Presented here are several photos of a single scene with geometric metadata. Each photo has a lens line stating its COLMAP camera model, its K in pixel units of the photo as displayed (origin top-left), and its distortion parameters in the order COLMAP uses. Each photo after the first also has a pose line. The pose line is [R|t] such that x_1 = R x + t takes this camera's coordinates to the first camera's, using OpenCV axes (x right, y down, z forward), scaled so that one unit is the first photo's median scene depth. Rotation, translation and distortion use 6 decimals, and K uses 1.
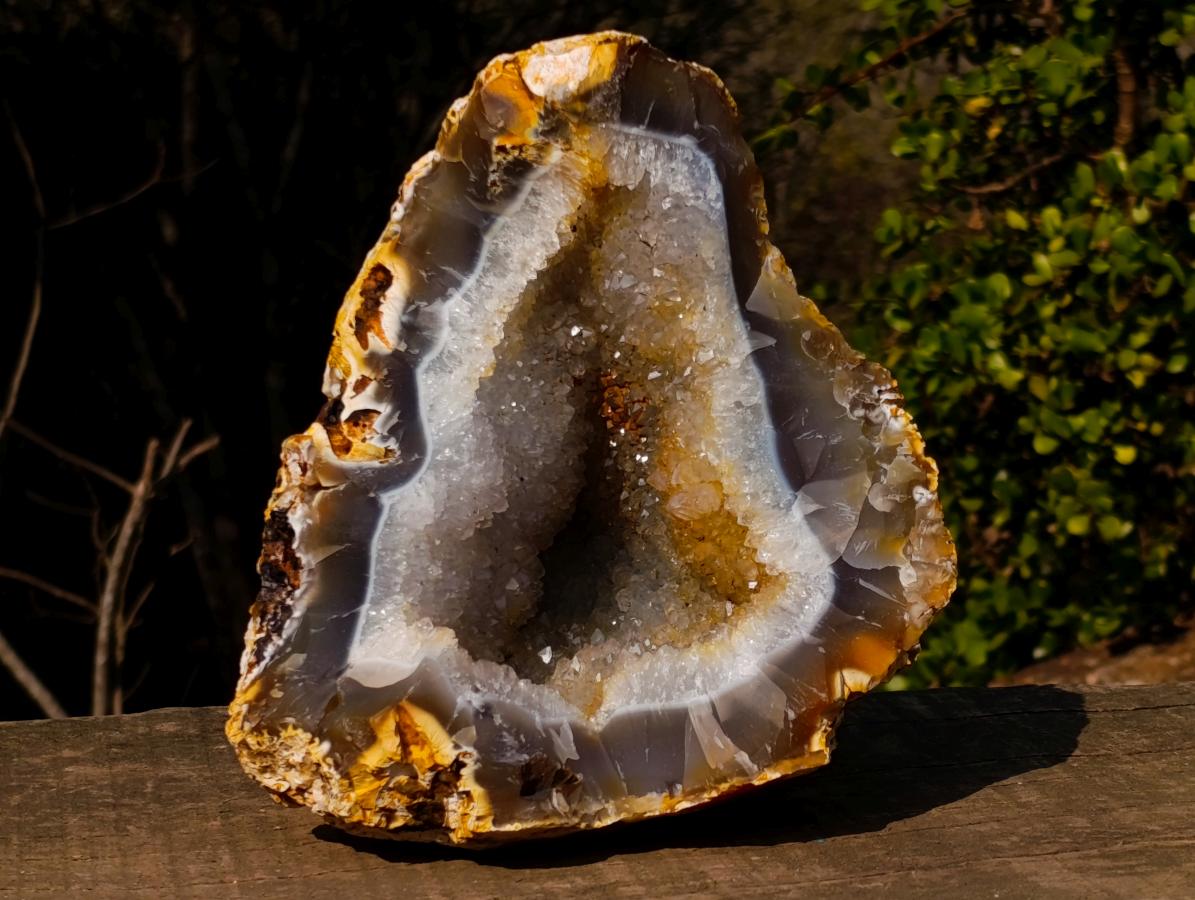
lens RADIAL K [[3392.5, 0, 630.4], [0, 3392.5, 423.3], [0, 0, 1]] dist [0.268066, -0.207775]
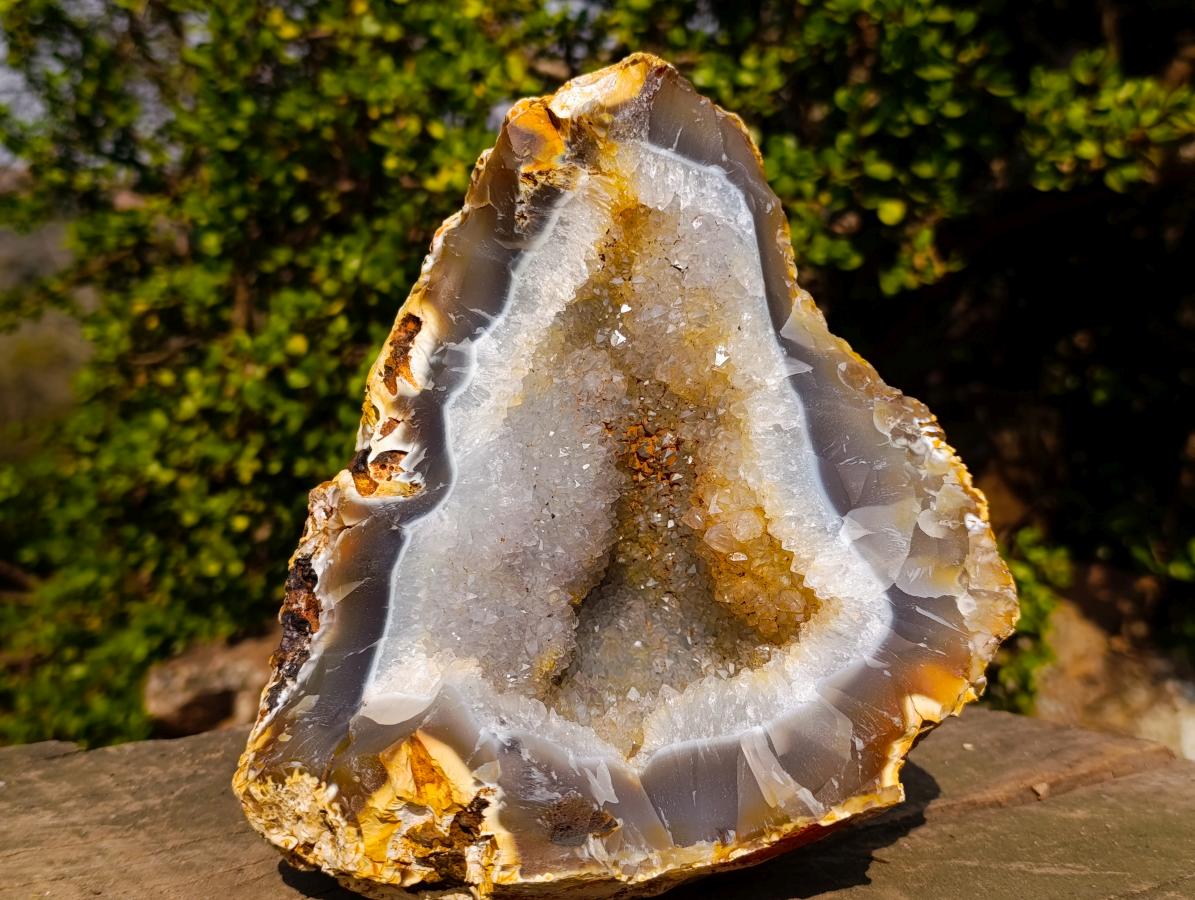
lens RADIAL K [[1699.0, 0, 600.5], [0, 1699.0, 441.9], [0, 0, 1]] dist [0.275892, -1.505295]
pose [[0.999735, -0.018557, -0.013631, -0.011652], [0.015704, 0.982473, -0.185740, 0.087031], [0.016839, 0.185477, 0.982504, 0.528433]]
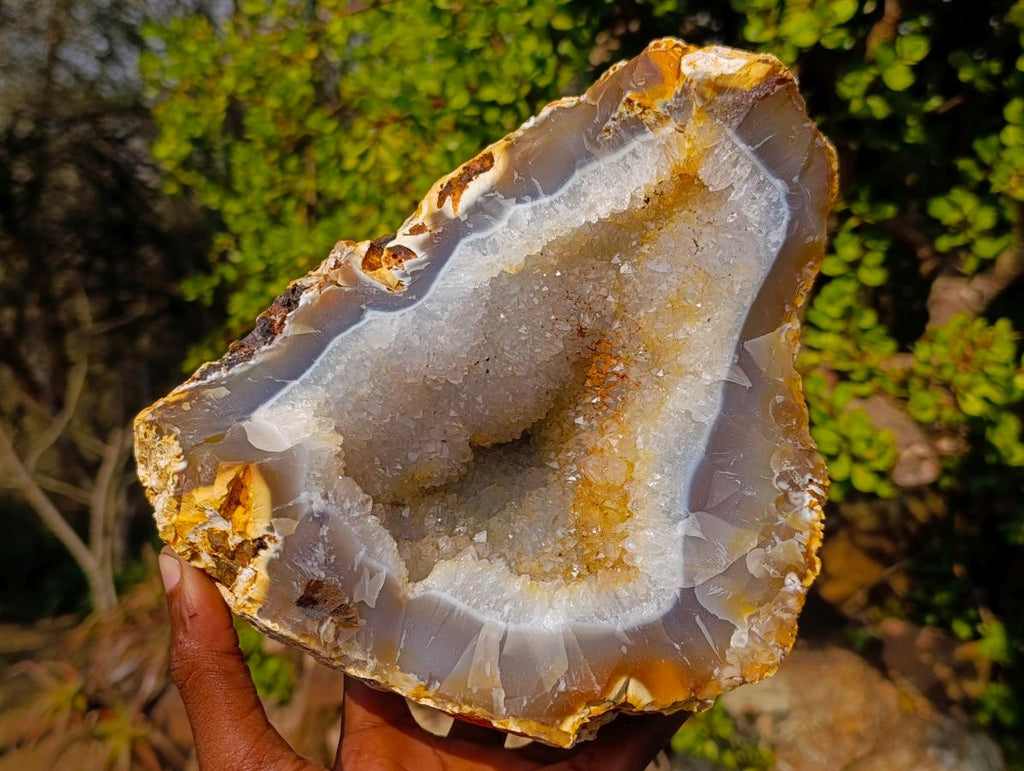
lens RADIAL K [[1462.2, 0, 512.0], [0, 1462.2, 385.5], [0, 0, 1]] dist [0.292207, -1.747965]
pose [[0.830603, 0.527490, -0.178475, 0.063638], [-0.540466, 0.840825, -0.030176, 0.030899], [0.134149, 0.121524, 0.983482, 0.537949]]
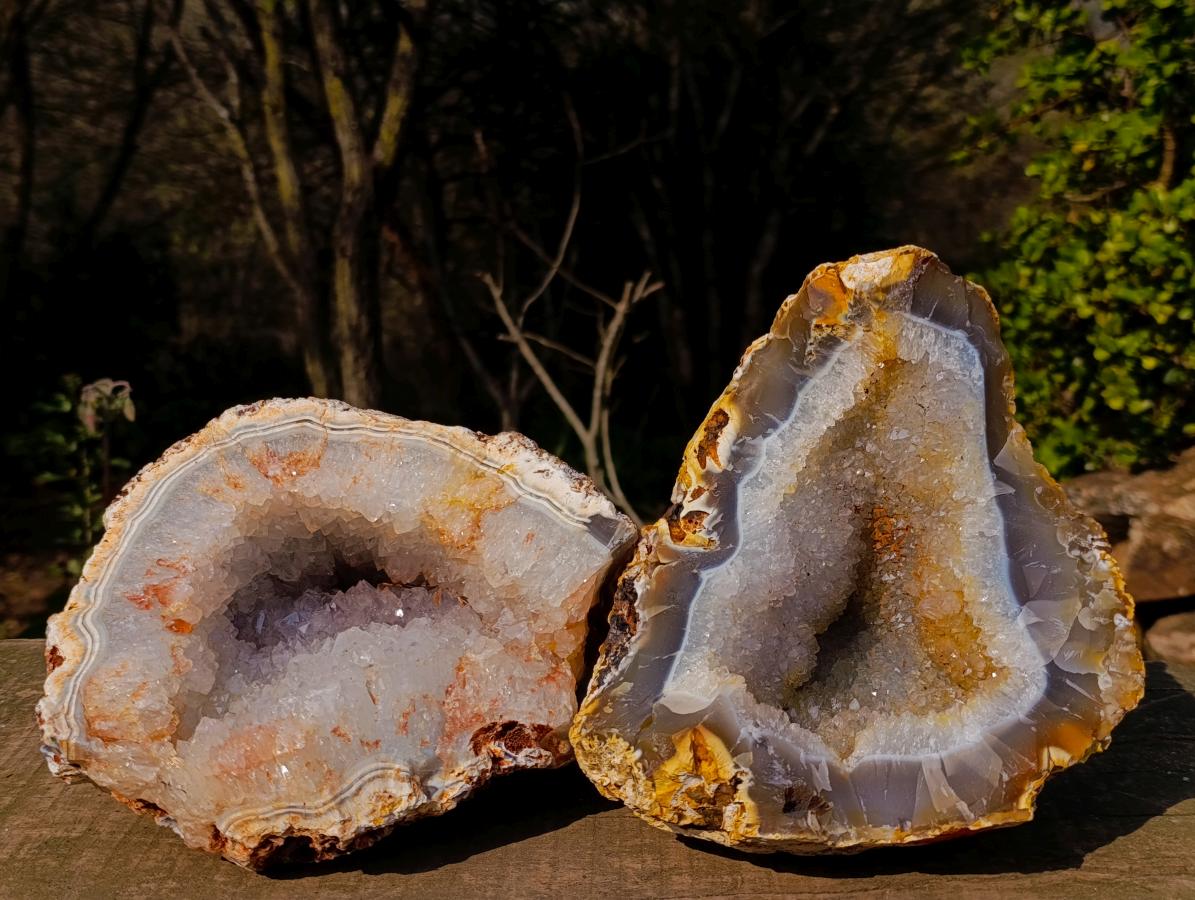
lens RADIAL K [[1699.0, 0, 600.5], [0, 1699.0, 441.9], [0, 0, 1]] dist [0.275892, -1.505295]
pose [[0.980593, 0.096255, -0.170799, -0.002542], [-0.115456, 0.987610, -0.106283, 0.046520], [0.158453, 0.123940, 0.979557, 0.327120]]
